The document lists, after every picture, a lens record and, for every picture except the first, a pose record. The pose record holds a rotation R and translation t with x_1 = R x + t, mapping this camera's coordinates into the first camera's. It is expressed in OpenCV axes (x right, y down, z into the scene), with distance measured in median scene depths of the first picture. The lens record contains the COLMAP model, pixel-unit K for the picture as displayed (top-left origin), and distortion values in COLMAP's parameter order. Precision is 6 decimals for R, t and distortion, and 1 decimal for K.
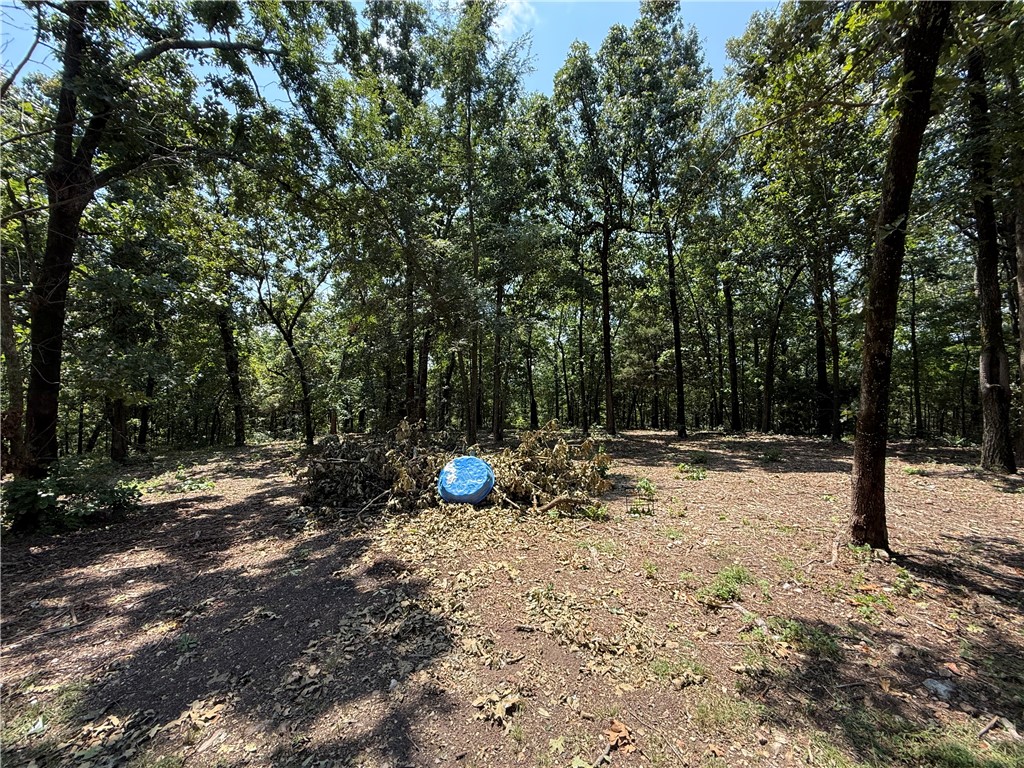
lens RADIAL K [[409.5, 0, 510.7], [0, 409.5, 382.7], [0, 0, 1]] dist [0.001607, -0.000102]
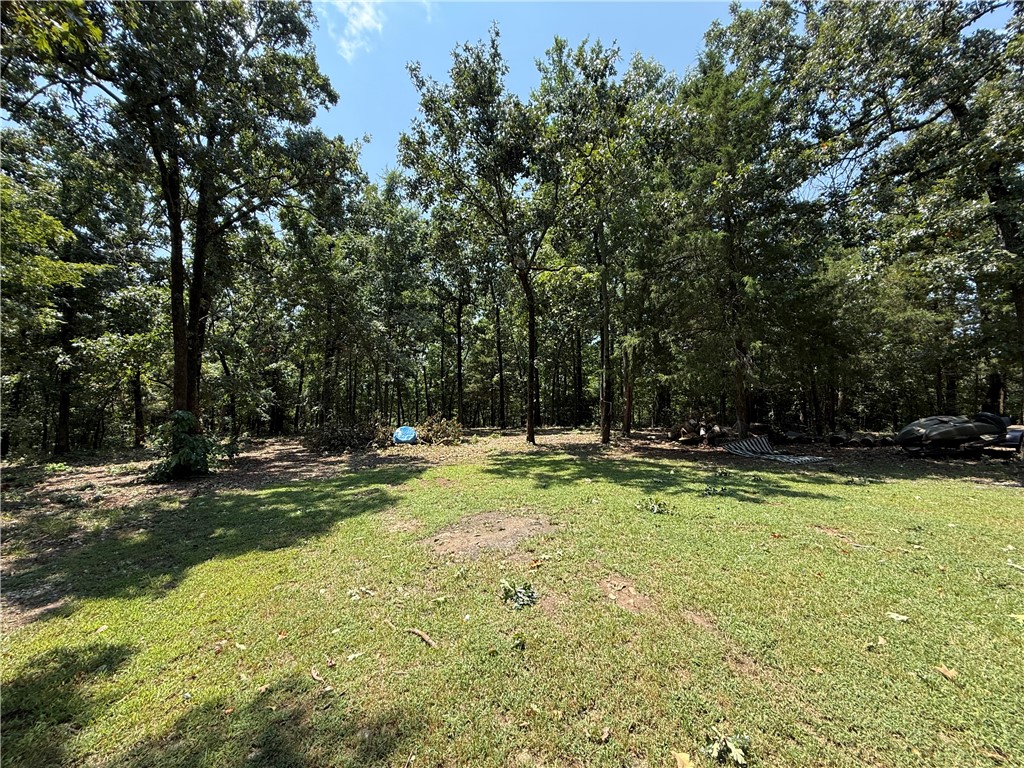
lens RADIAL K [[409.5, 0, 510.7], [0, 409.5, 382.7], [0, 0, 1]] dist [0.001607, -0.000102]
pose [[0.934986, 0.015983, 0.354325, -0.131152], [-0.007237, 0.999636, -0.025996, -0.007393], [-0.354612, 0.021742, 0.934761, -0.514347]]
